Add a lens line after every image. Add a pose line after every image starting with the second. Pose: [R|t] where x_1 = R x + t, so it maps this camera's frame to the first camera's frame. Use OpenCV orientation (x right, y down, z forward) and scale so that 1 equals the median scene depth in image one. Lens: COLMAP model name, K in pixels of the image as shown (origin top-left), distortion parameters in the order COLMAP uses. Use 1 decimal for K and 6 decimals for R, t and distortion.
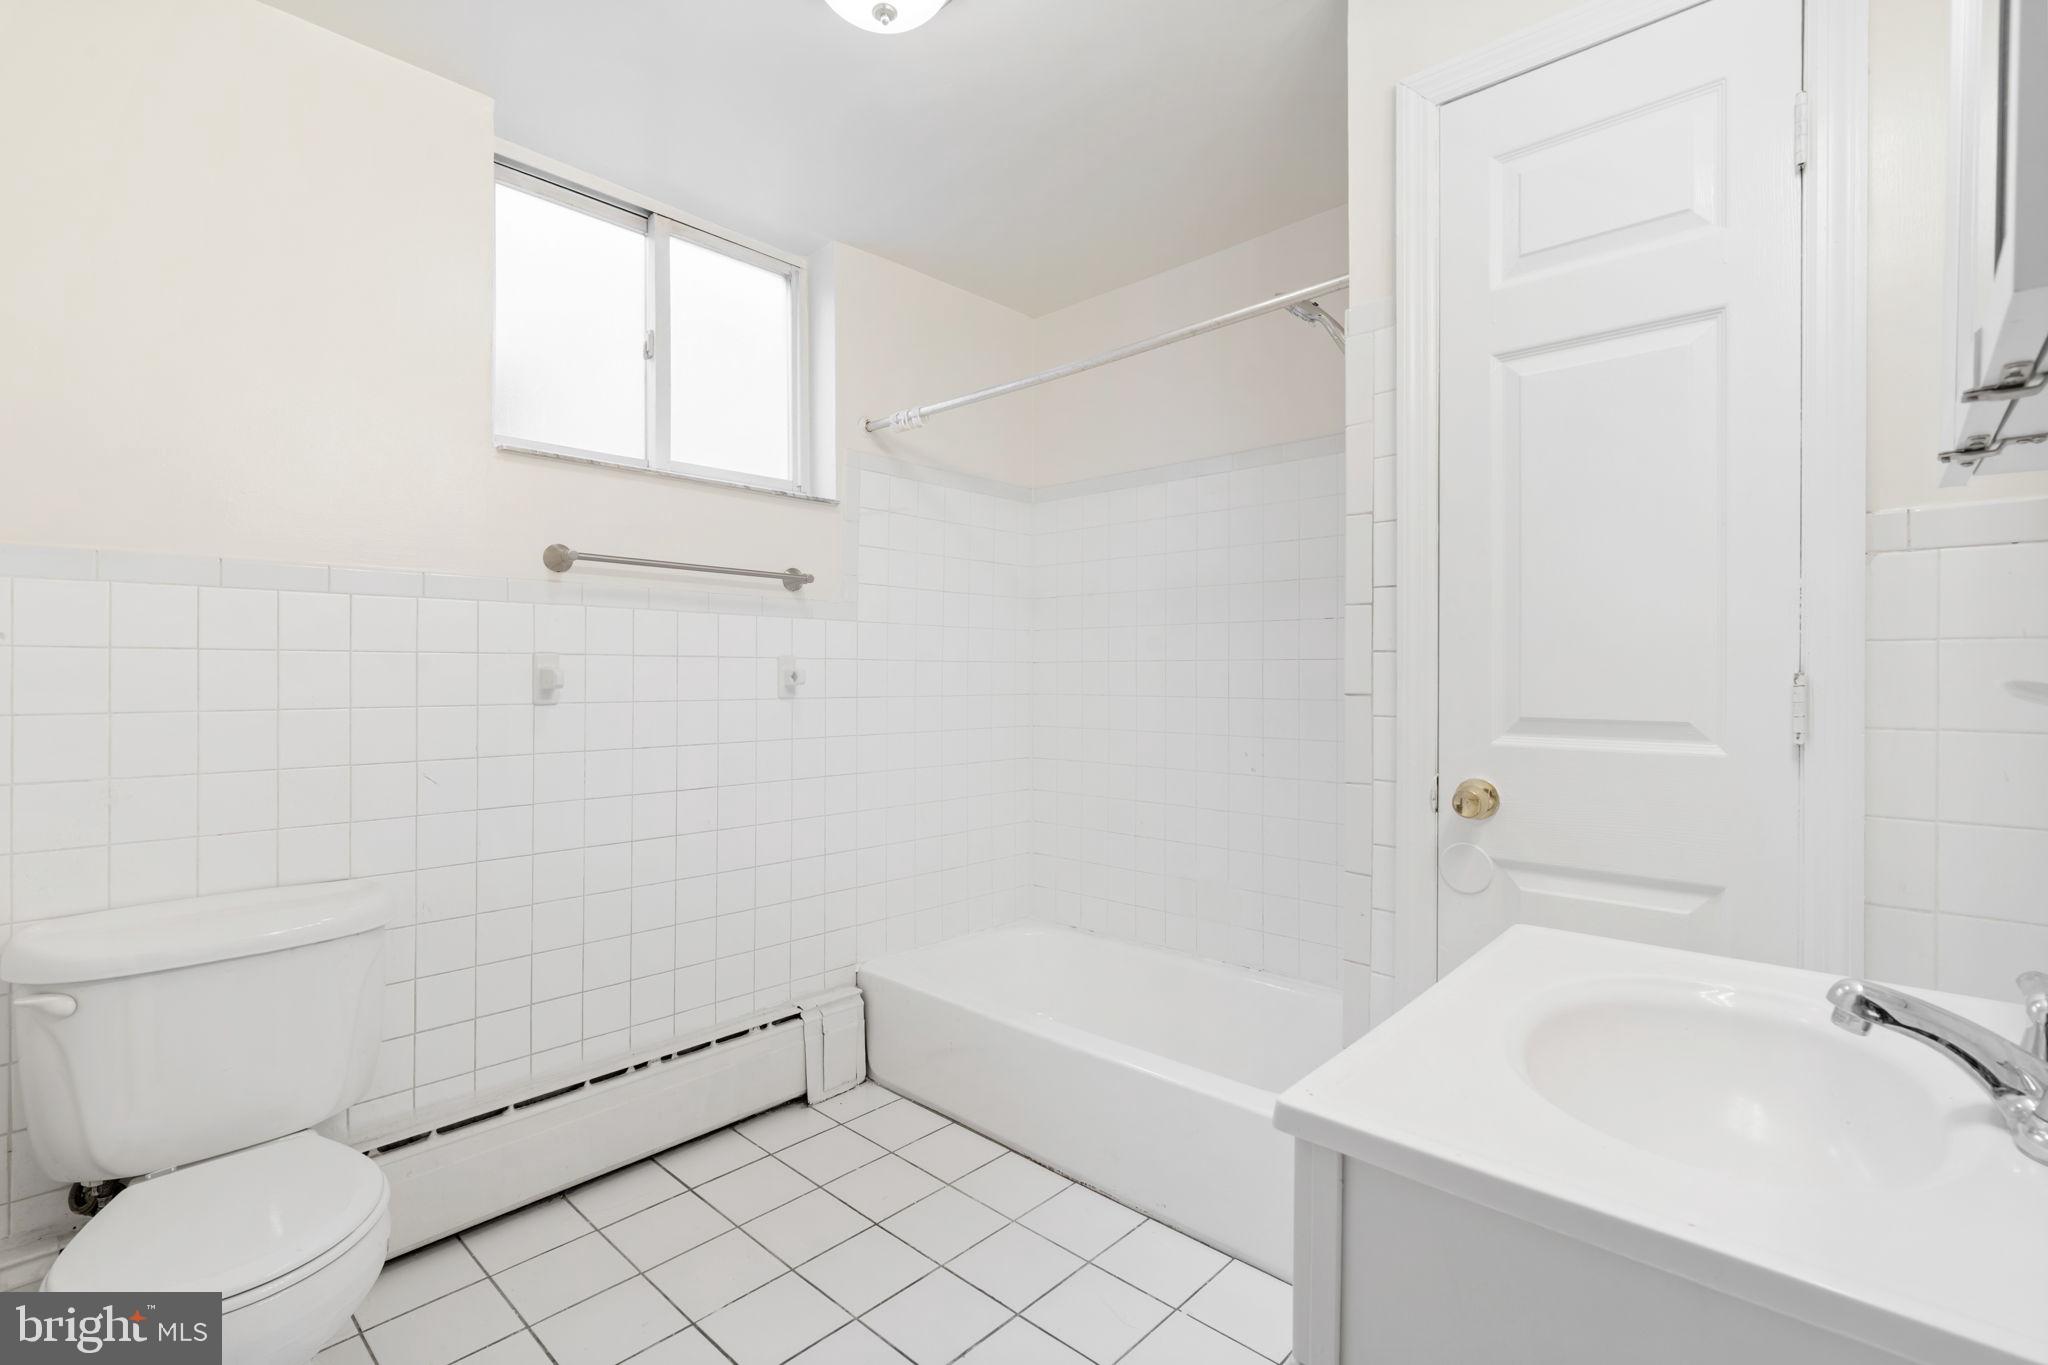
lens RADIAL K [[930.5, 0, 1028.7], [0, 930.5, 675.5], [0, 0, 1]] dist [-0.008475, 0.000800]
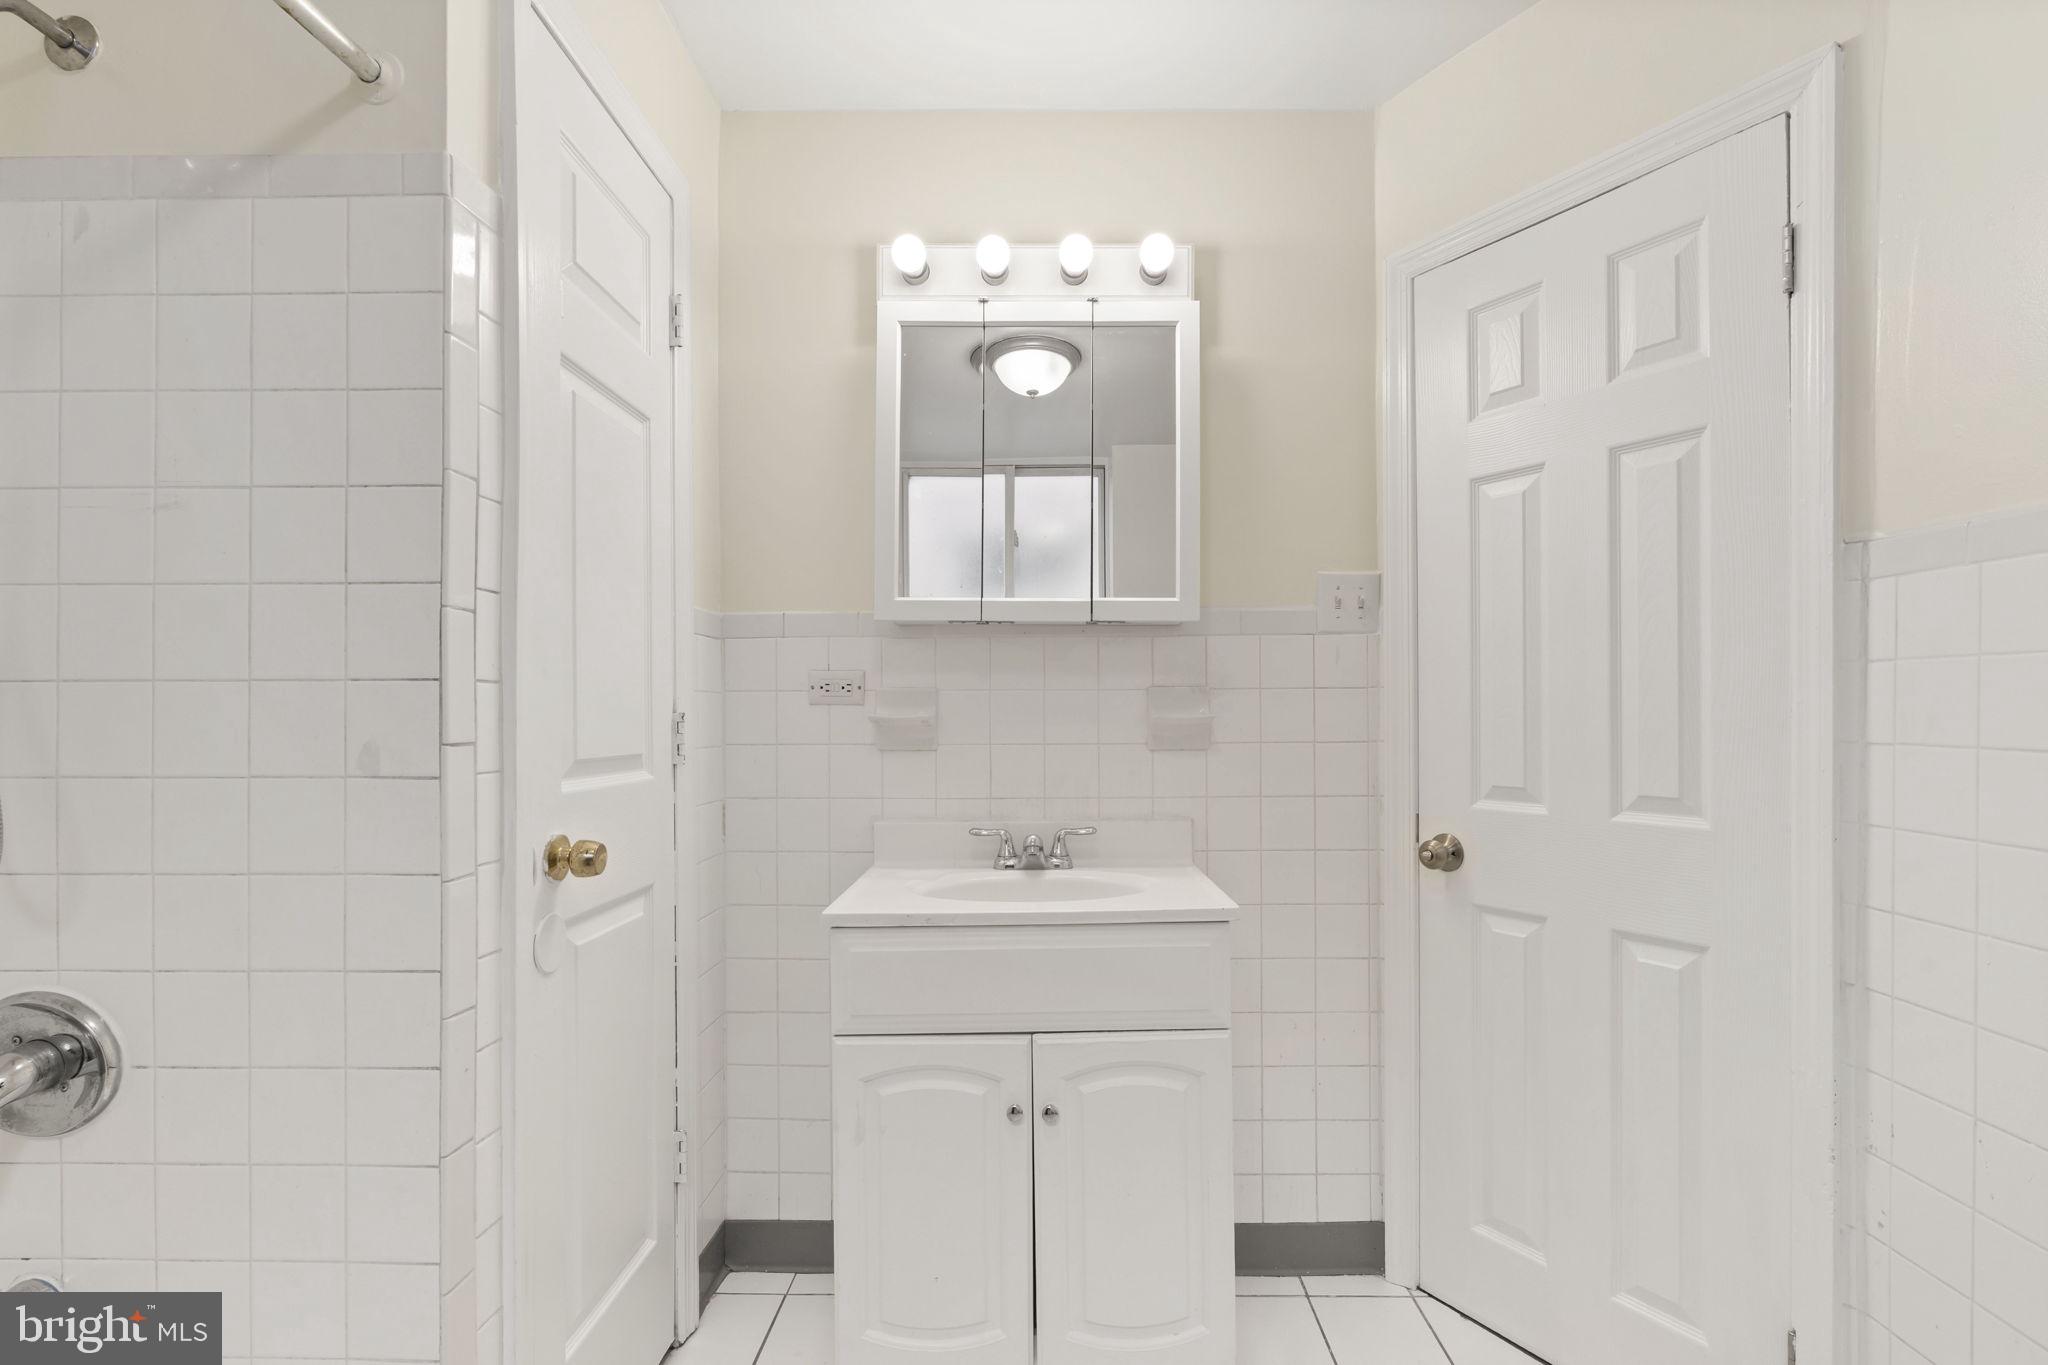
lens RADIAL K [[930.5, 0, 1039.3], [0, 930.5, 713.3], [0, 0, 1]] dist [-0.008475, 0.000800]
pose [[-0.674788, 0.002469, 0.738008, -0.420410], [0.007054, 0.999970, 0.003105, -0.000555], [-0.737978, 0.007301, -0.674785, 1.152150]]
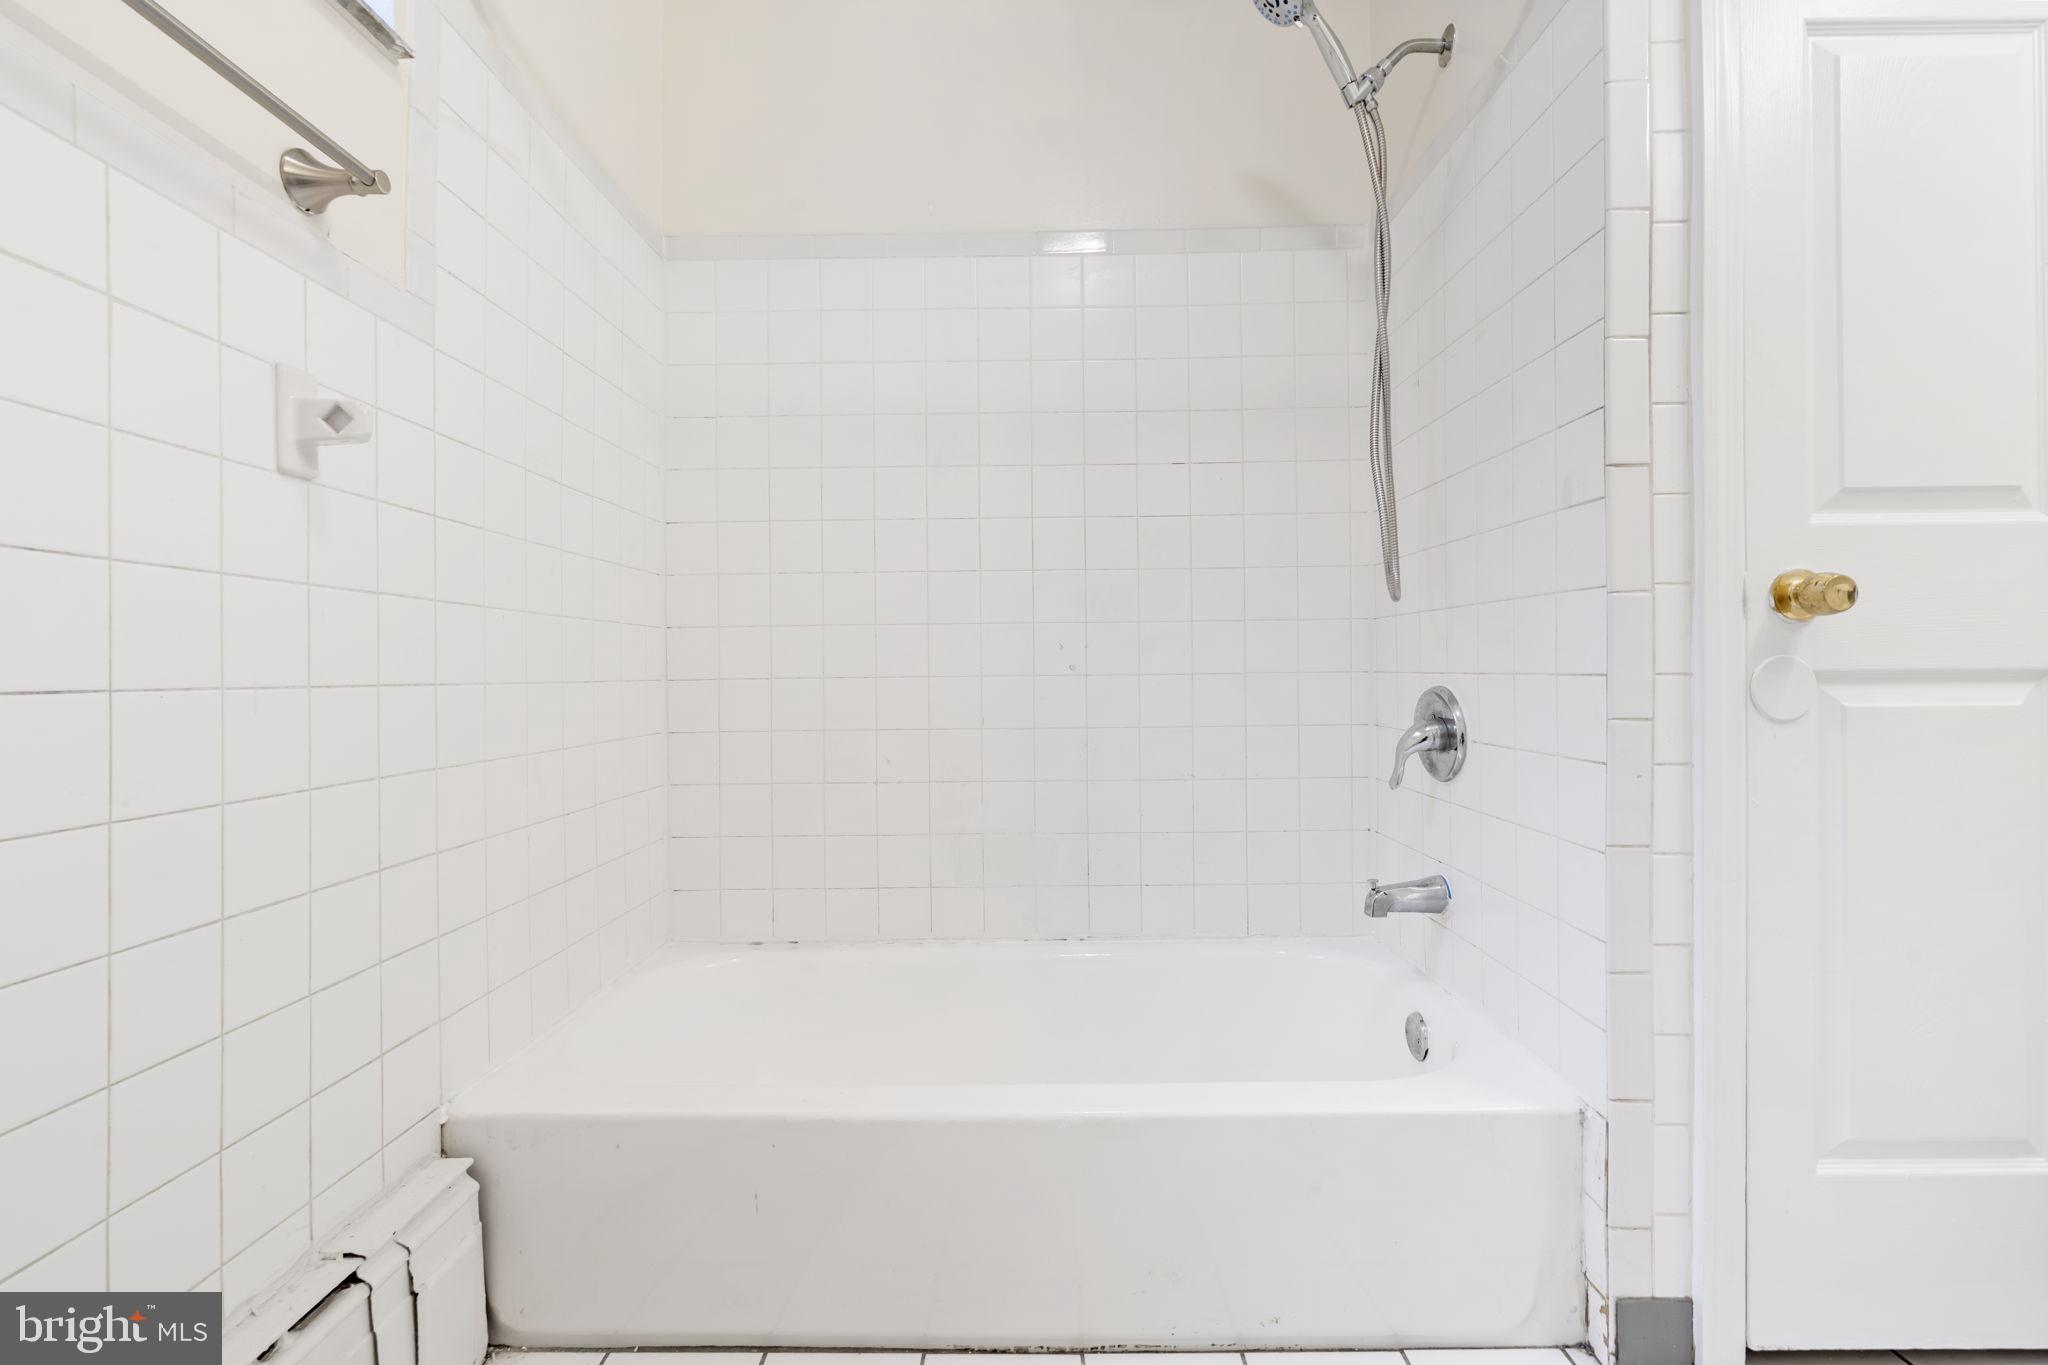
lens RADIAL K [[930.5, 0, 1015.0], [0, 930.5, 675.5], [0, 0, 1]] dist [-0.008475, 0.000800]
pose [[0.738743, -0.010064, 0.673913, -0.469367], [0.012513, 0.999921, 0.001216, 0.175065], [-0.673872, 0.007534, 0.738810, 0.802602]]
